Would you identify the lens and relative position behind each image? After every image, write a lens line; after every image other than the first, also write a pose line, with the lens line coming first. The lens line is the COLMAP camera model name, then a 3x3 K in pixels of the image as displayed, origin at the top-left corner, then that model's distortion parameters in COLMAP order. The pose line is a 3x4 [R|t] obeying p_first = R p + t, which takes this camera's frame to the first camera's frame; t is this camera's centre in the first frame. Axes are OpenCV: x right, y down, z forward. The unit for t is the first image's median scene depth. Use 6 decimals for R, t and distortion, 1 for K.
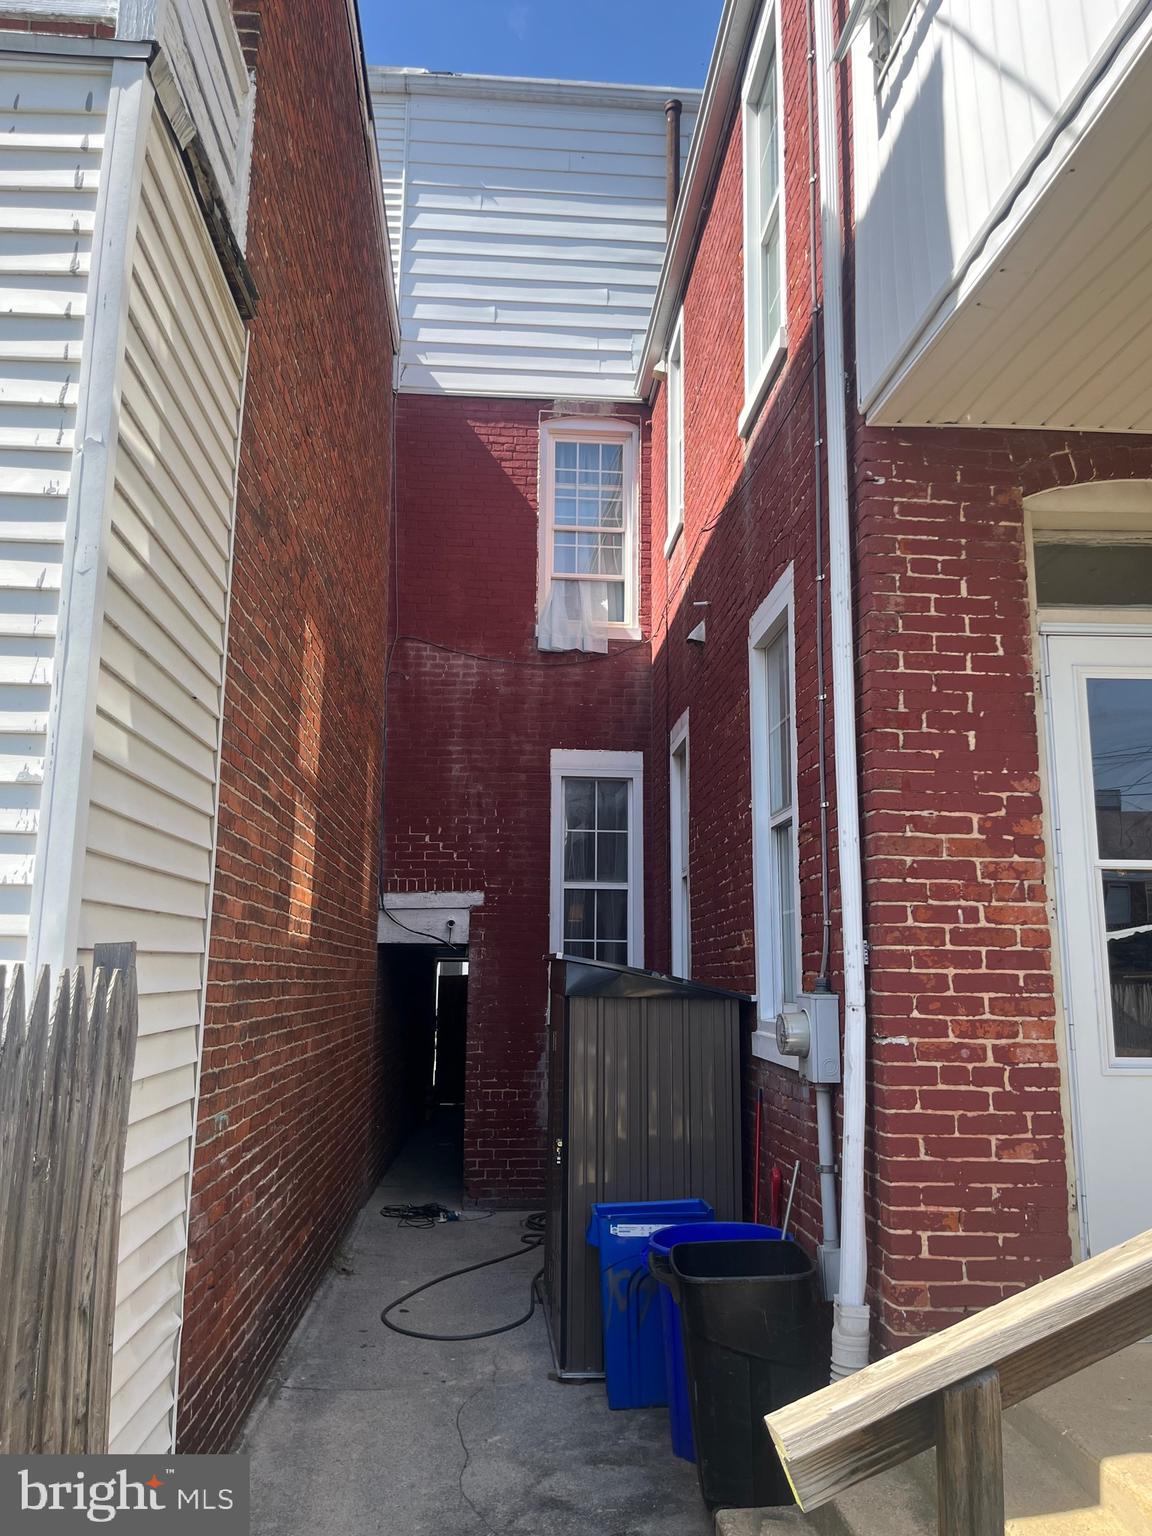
lens RADIAL K [[1144.0, 0, 577.4], [0, 1144.0, 760.7], [0, 0, 1]] dist [0.071421, -0.083694]
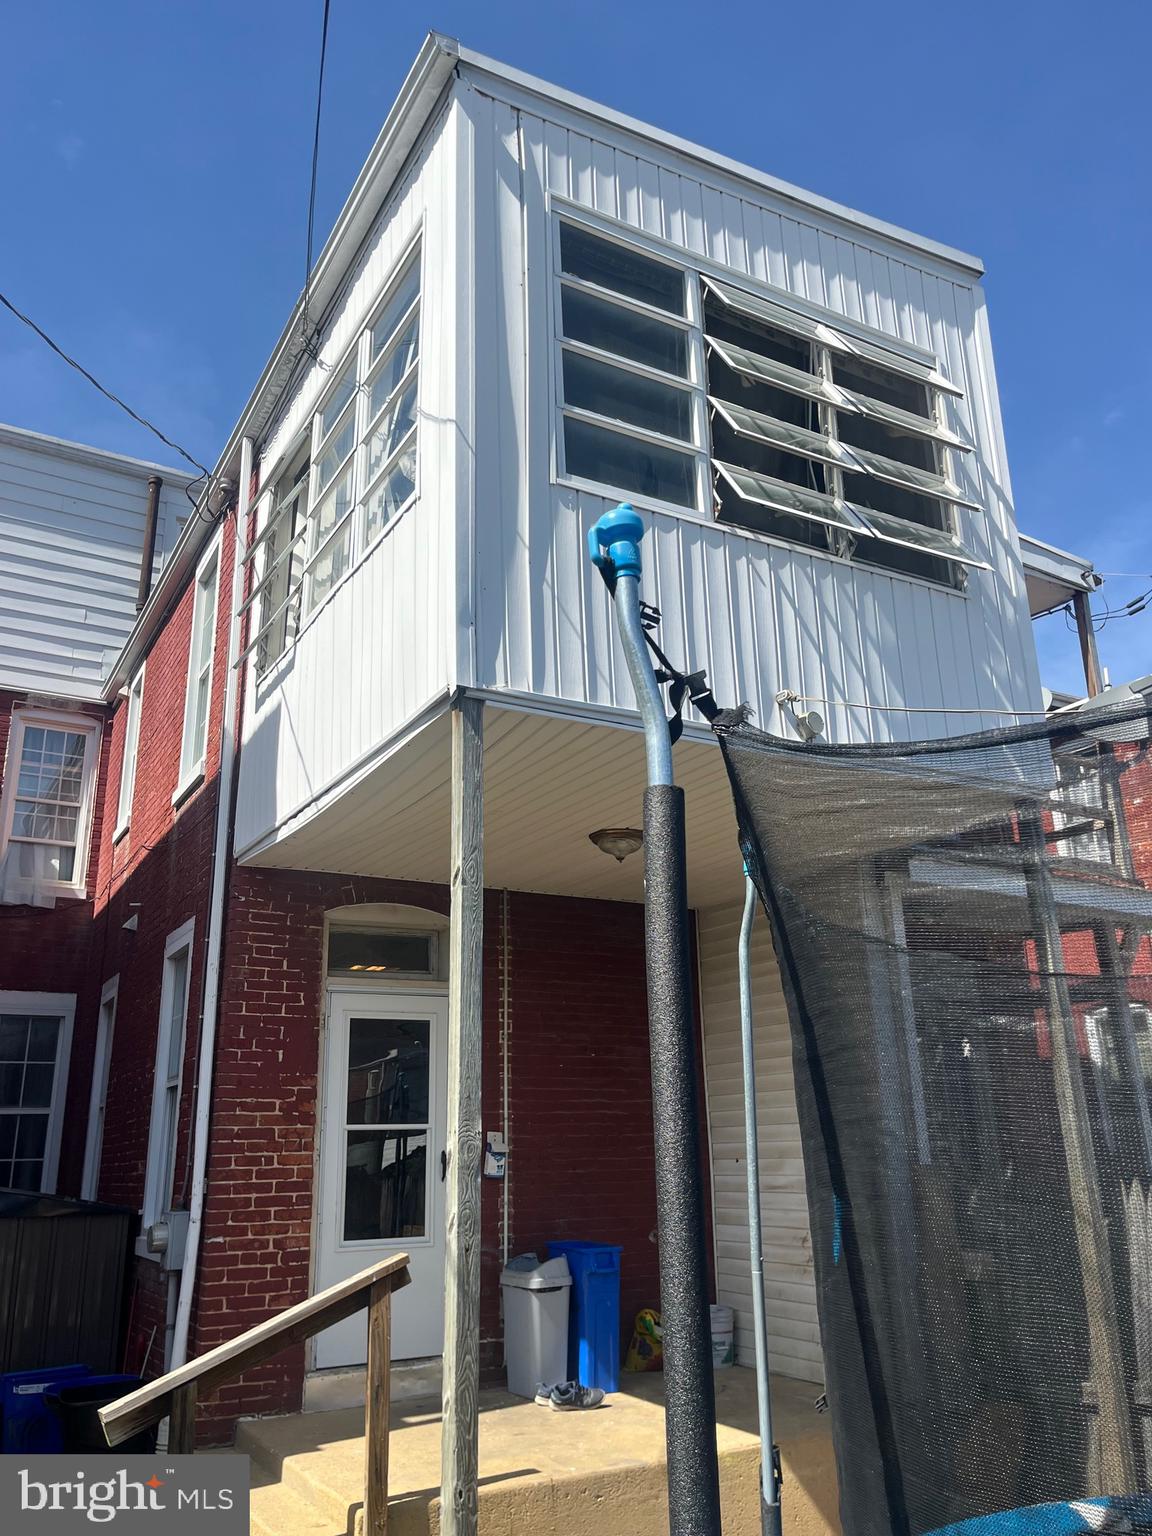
lens RADIAL K [[1166.8, 0, 546.1], [0, 1166.8, 796.4], [0, 0, 1]] dist [0.071295, -0.084795]
pose [[0.905717, 0.102895, 0.411205, -0.049173], [-0.055455, 0.990516, -0.125709, -0.159677], [-0.420240, 0.091053, 0.902833, -0.625379]]
